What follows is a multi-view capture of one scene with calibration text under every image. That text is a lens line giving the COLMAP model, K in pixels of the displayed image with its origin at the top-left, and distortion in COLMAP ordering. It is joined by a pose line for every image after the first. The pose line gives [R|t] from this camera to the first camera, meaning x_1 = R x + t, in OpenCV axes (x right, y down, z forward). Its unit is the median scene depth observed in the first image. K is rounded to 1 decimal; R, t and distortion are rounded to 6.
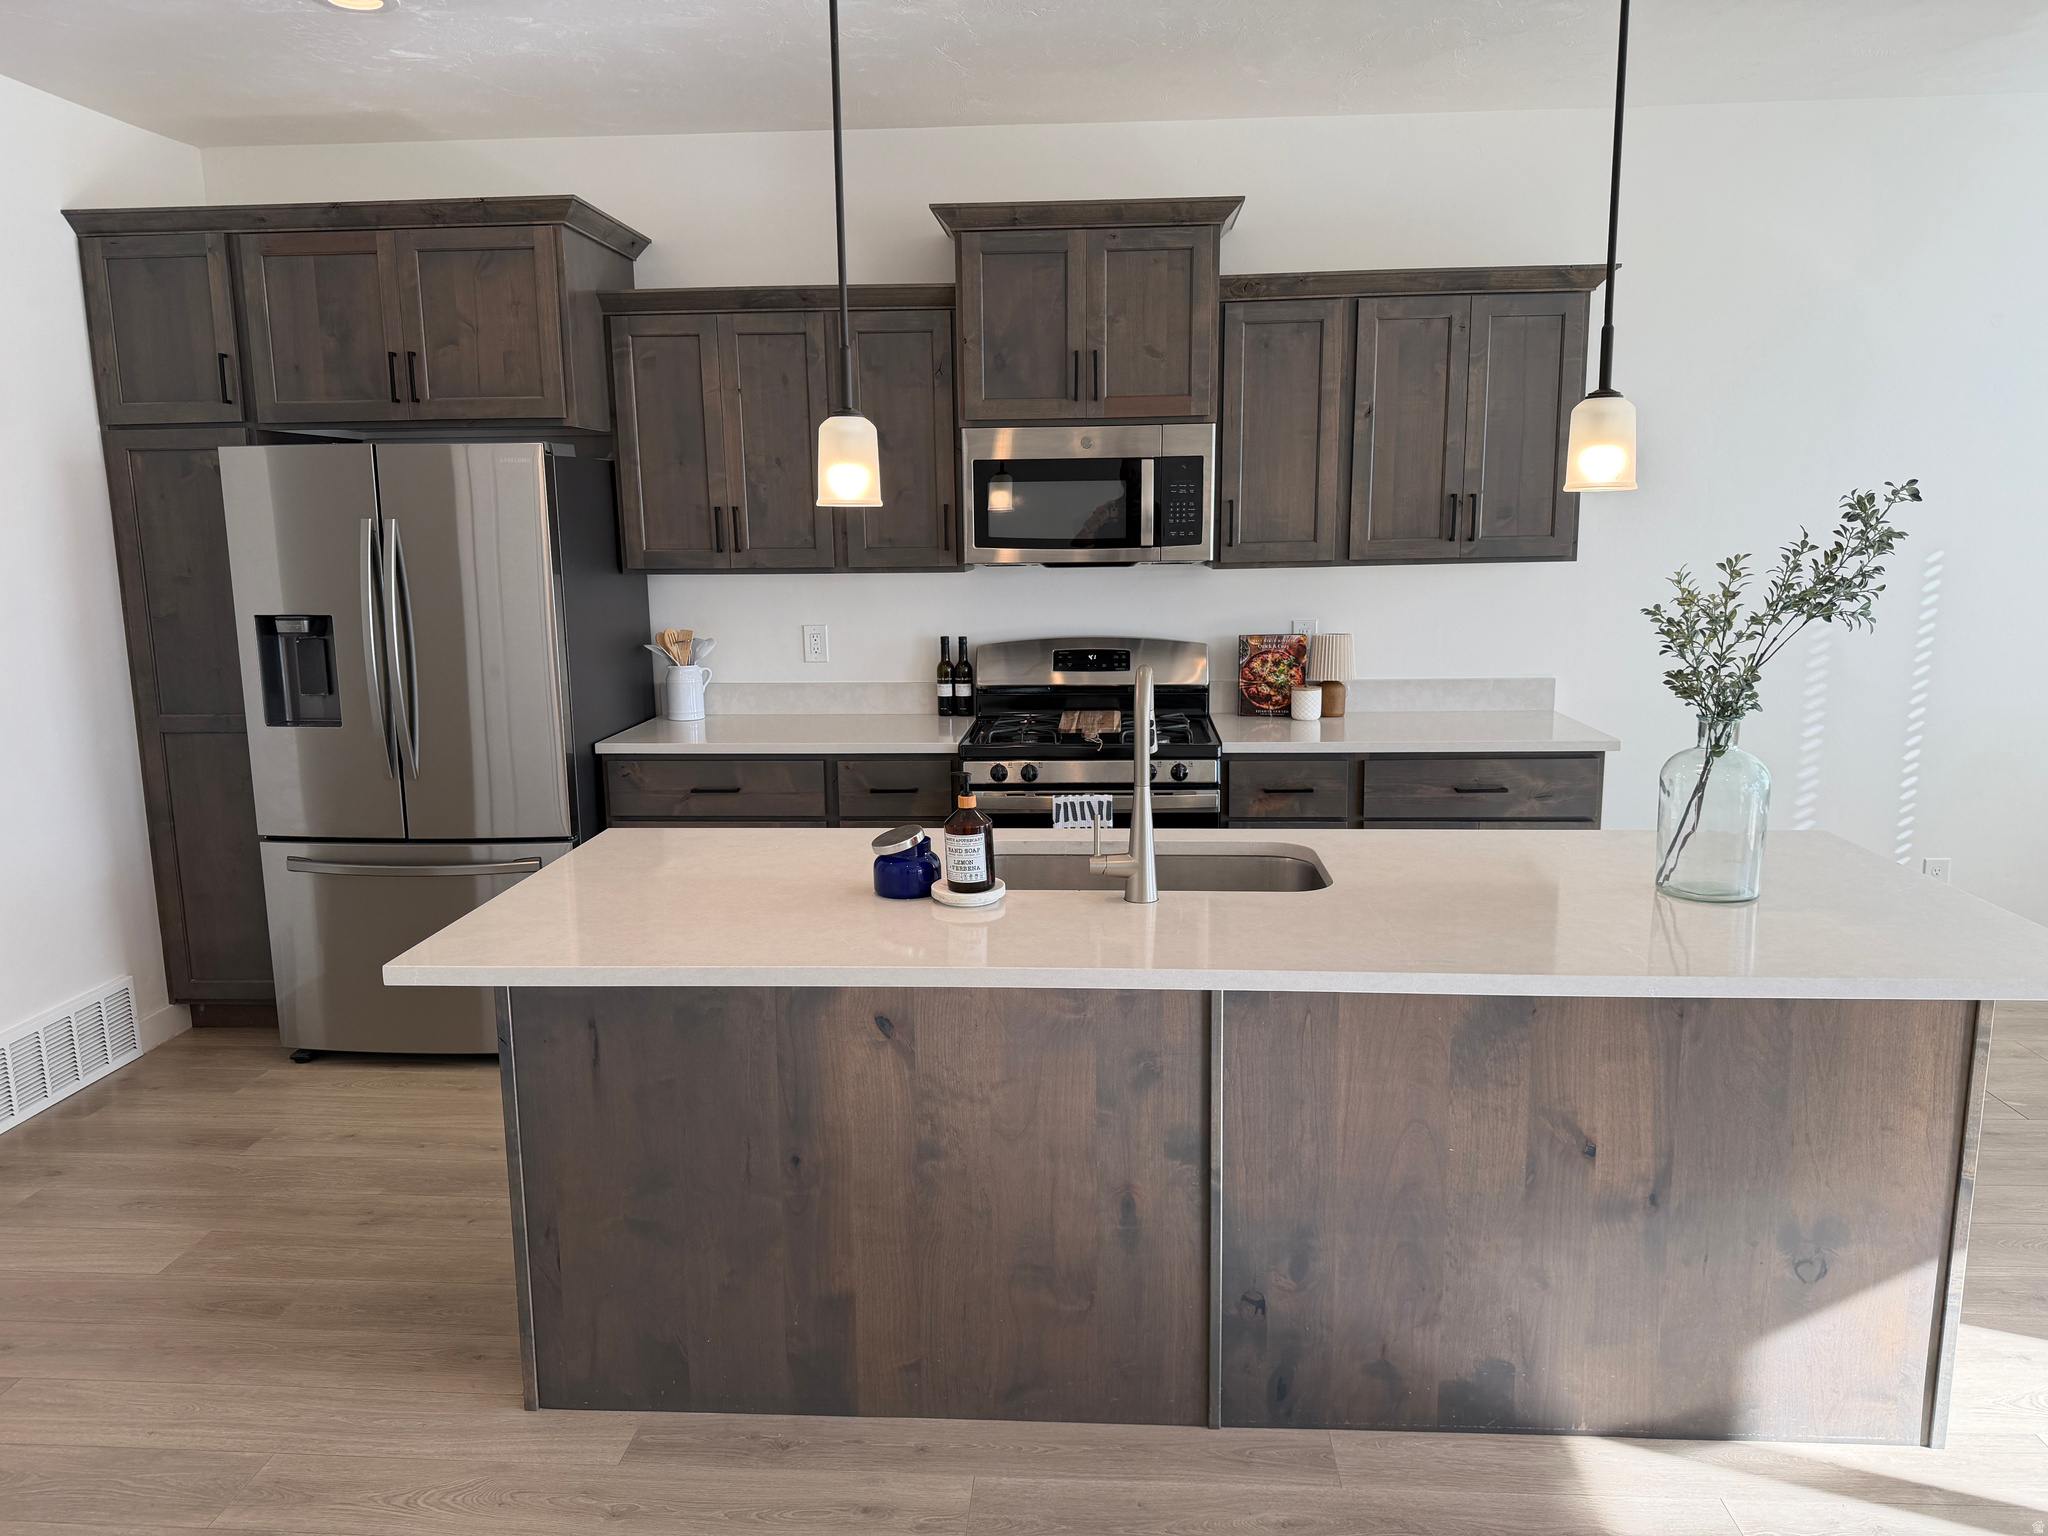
lens RADIAL K [[1434.2, 0, 1027.0], [0, 1434.2, 761.0], [0, 0, 1]] dist [0.141059, -0.203475]
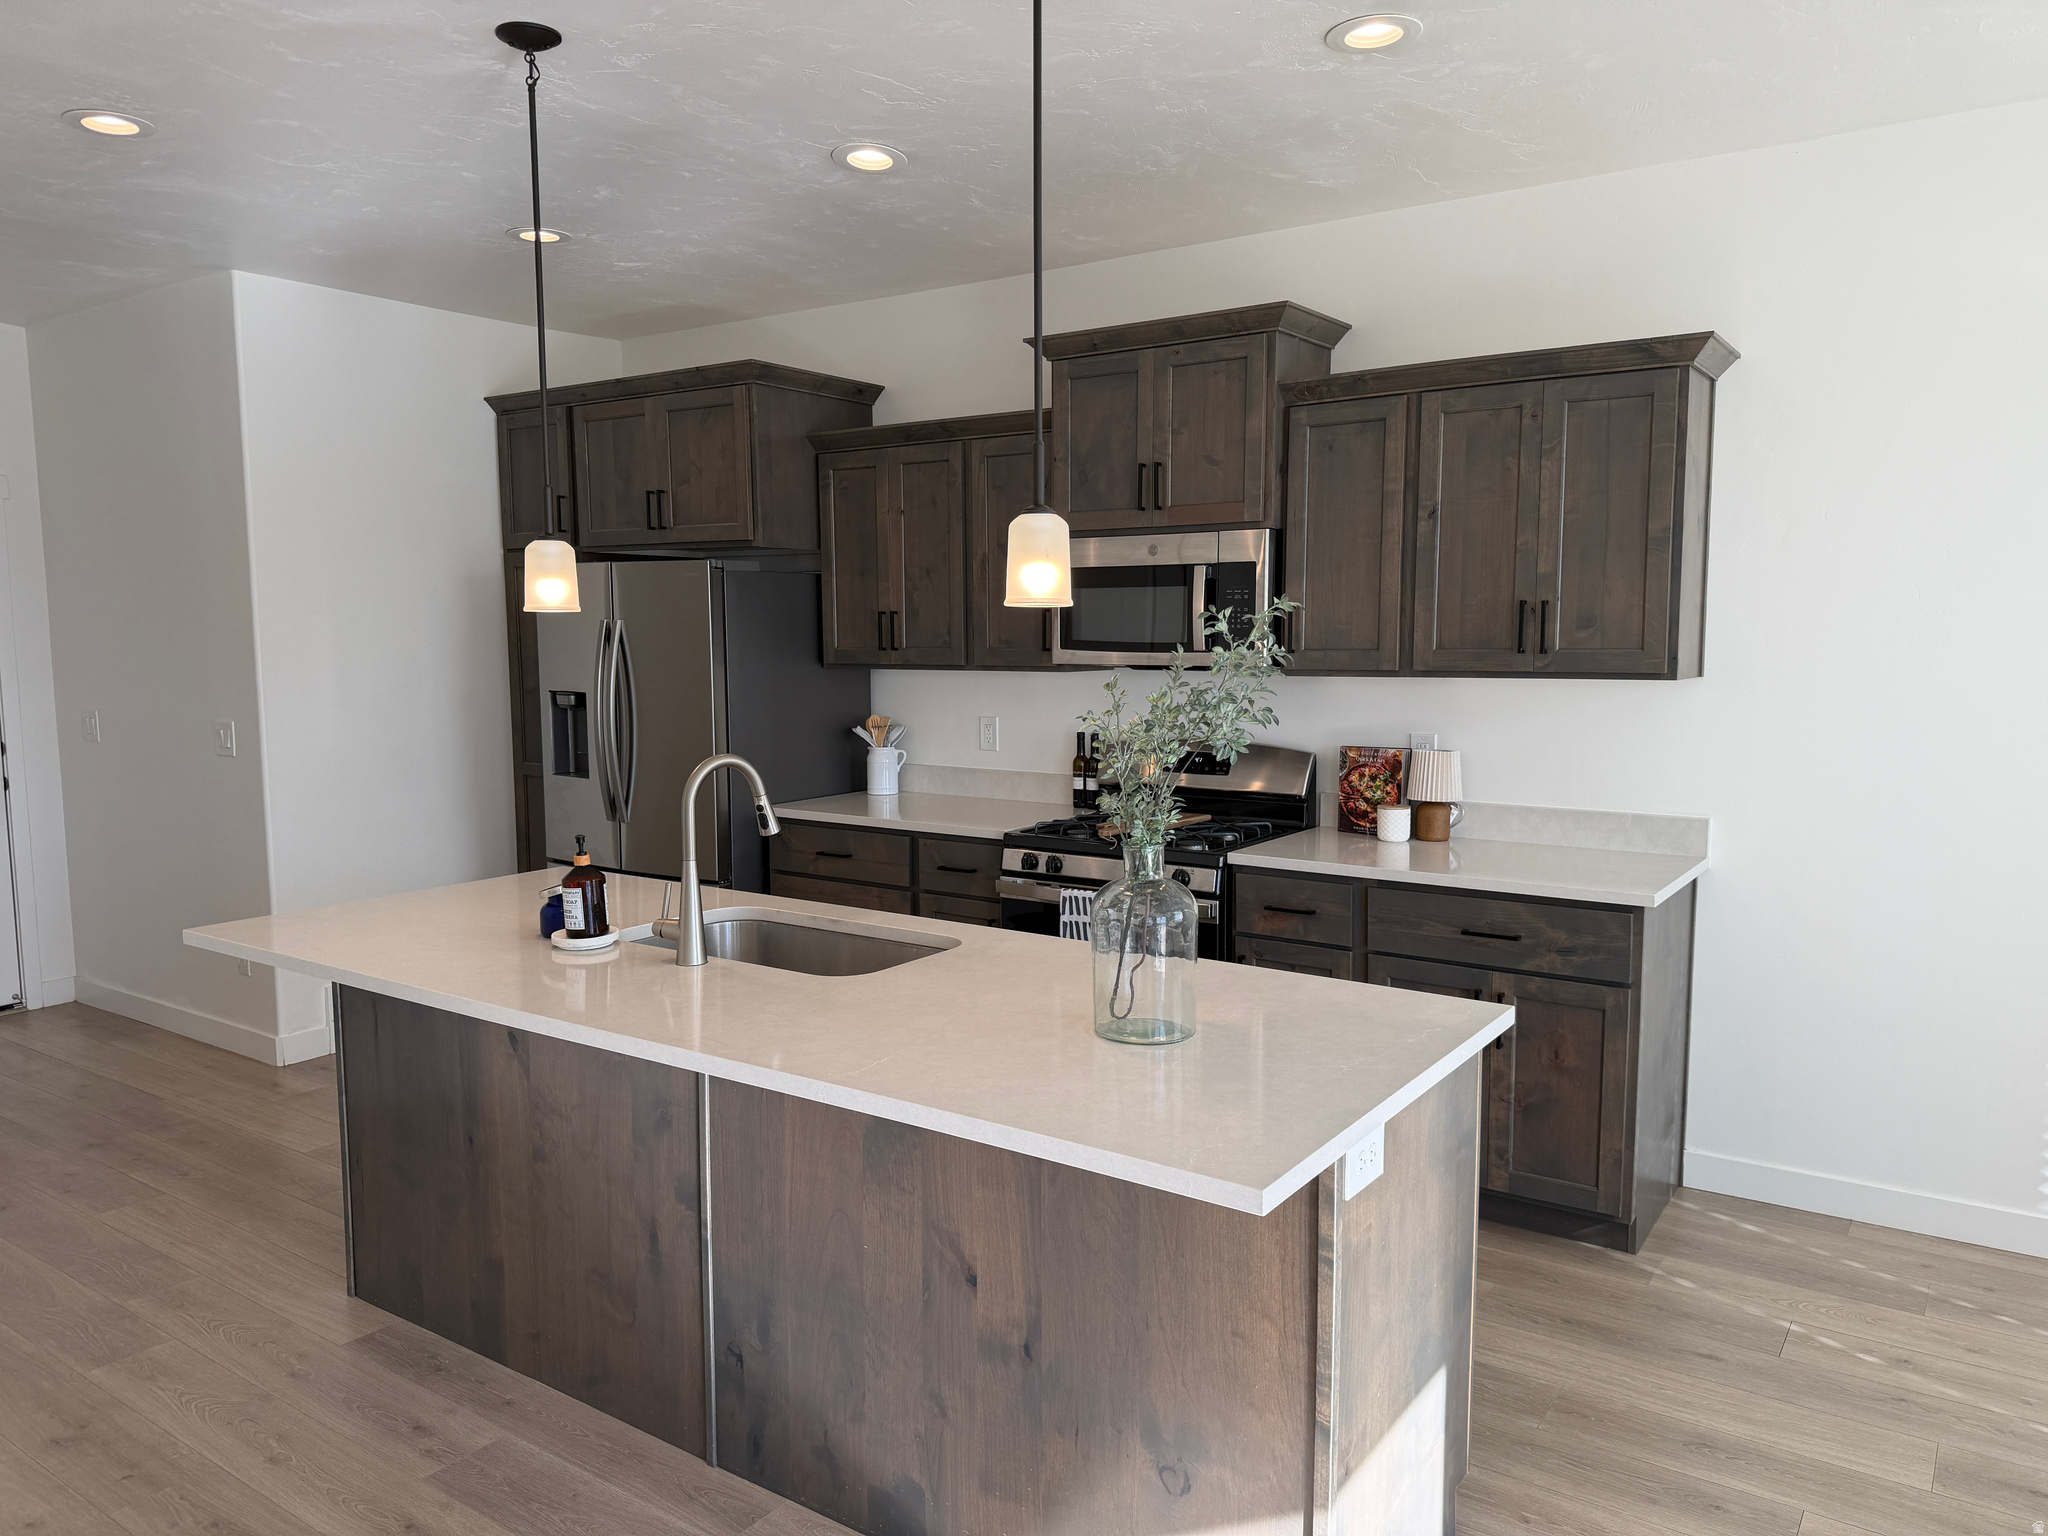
lens RADIAL K [[1419.9, 0, 1024.0], [0, 1419.9, 768.0], [0, 0, 1]] dist [0.140715, -0.220379]
pose [[0.851085, 0.062022, -0.521352, 0.508861], [-0.093553, 0.995022, -0.034349, -0.023508], [0.516626, 0.078008, 0.852650, 0.102131]]
